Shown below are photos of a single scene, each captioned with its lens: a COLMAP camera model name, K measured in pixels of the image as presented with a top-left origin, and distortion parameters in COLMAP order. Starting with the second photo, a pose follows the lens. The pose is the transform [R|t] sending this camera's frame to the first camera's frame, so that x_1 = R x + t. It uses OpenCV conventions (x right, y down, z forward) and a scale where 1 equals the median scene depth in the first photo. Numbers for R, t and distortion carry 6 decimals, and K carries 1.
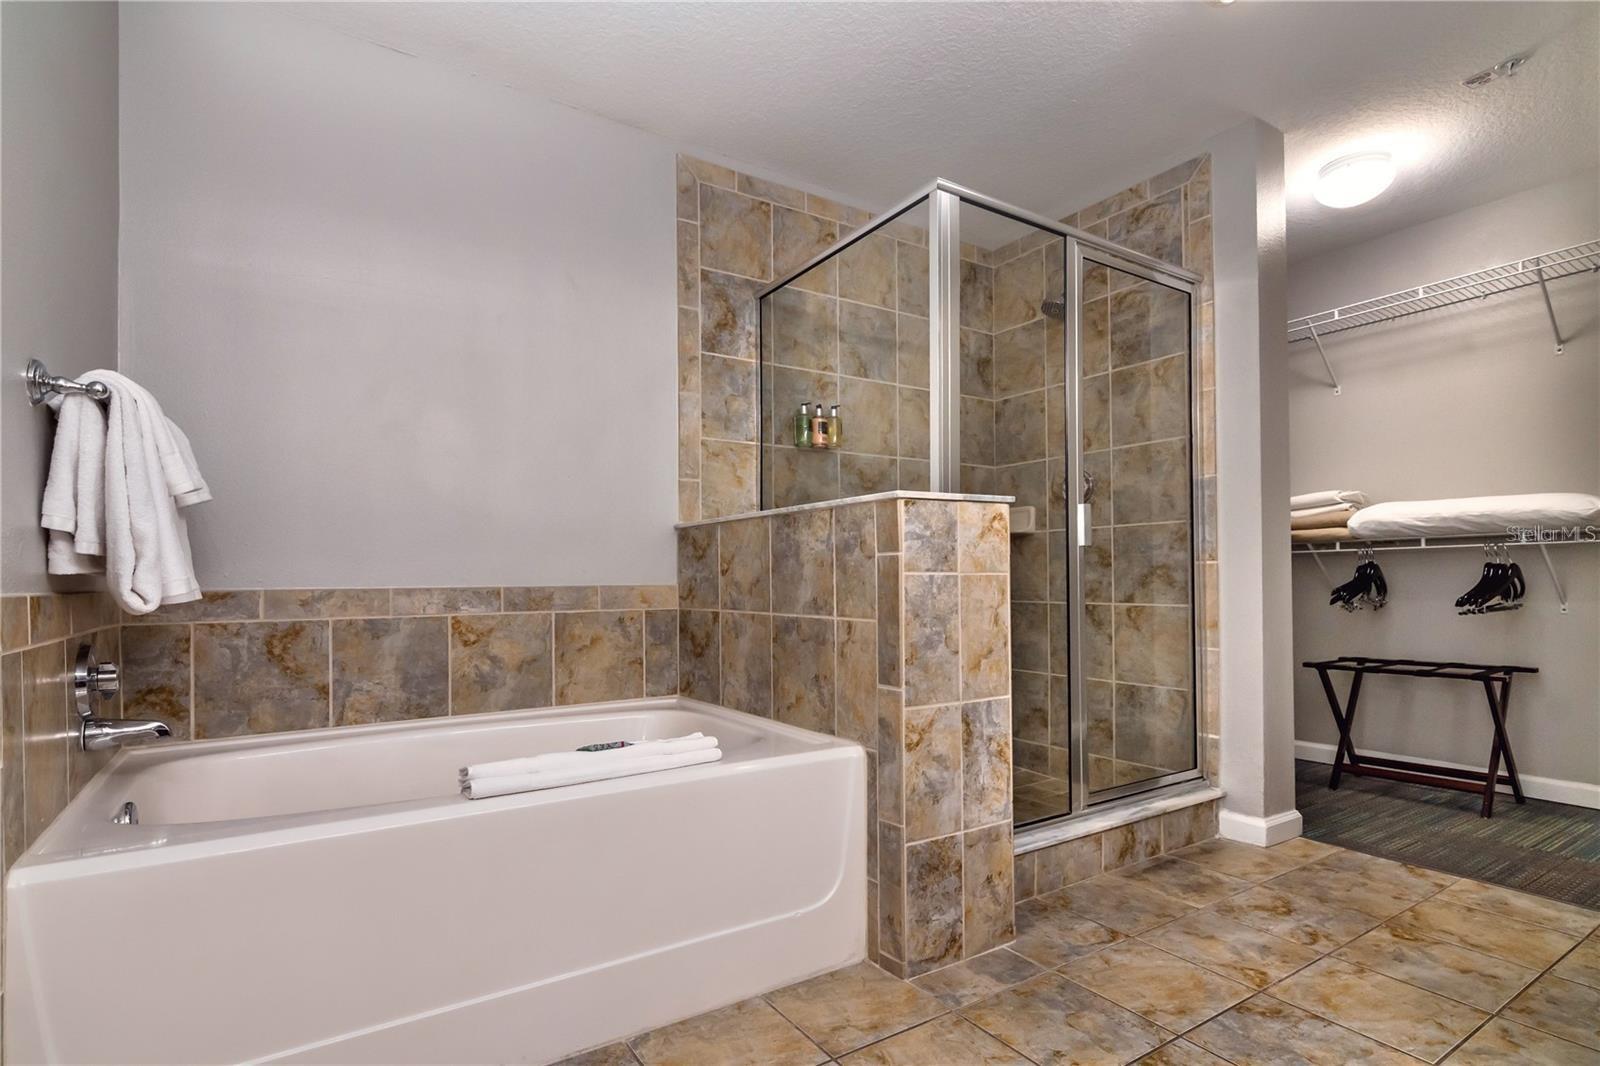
lens RADIAL K [[800.4, 0, 793.8], [0, 800.4, 568.3], [0, 0, 1]] dist [0.004225, 0.001374]
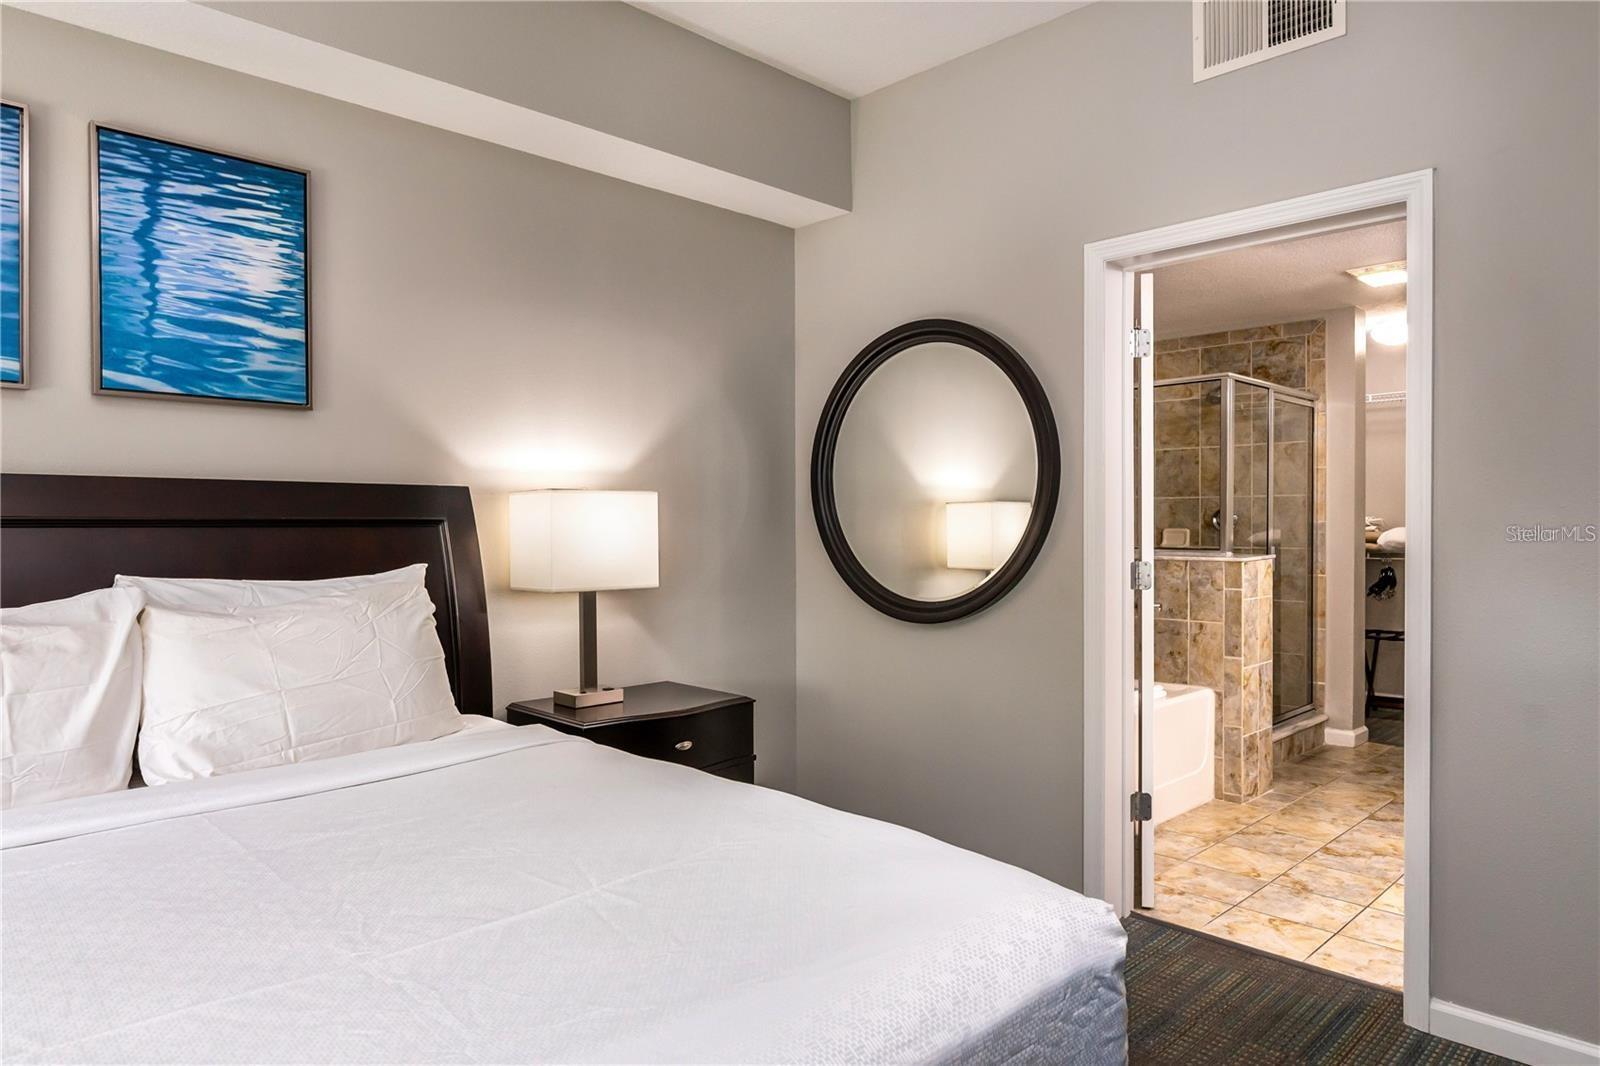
lens RADIAL K [[1021.9, 0, 809.6], [0, 1021.9, 532.9], [0, 0, 1]] dist [-0.008688, 0.005127]
pose [[0.977327, 0.001840, 0.211728, -1.234668], [-0.006827, 0.999716, 0.022825, -0.178347], [-0.211626, -0.023753, 0.977062, -1.049583]]
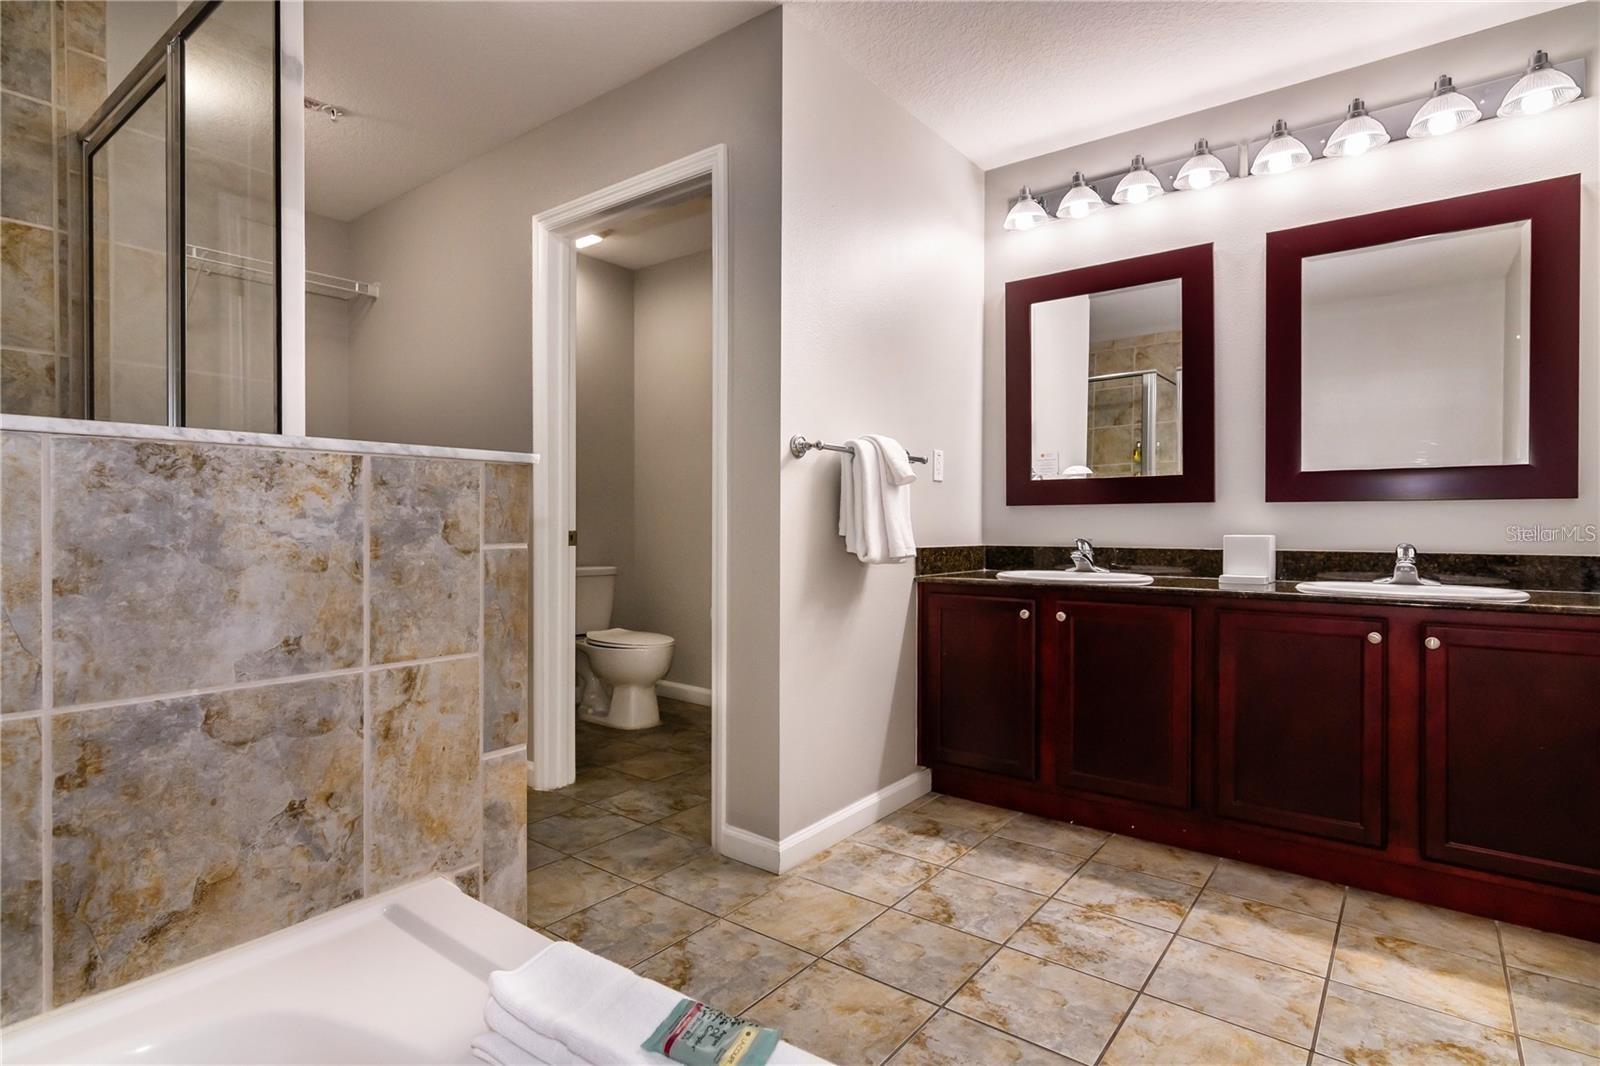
lens RADIAL K [[800.4, 0, 802.6], [0, 800.4, 533.6], [0, 0, 1]] dist [0.004225, 0.001374]
pose [[-0.326711, -0.005344, 0.945109, -0.503045], [-0.011184, 0.999936, 0.001788, -0.028235], [-0.945058, -0.009985, -0.326750, 0.860479]]
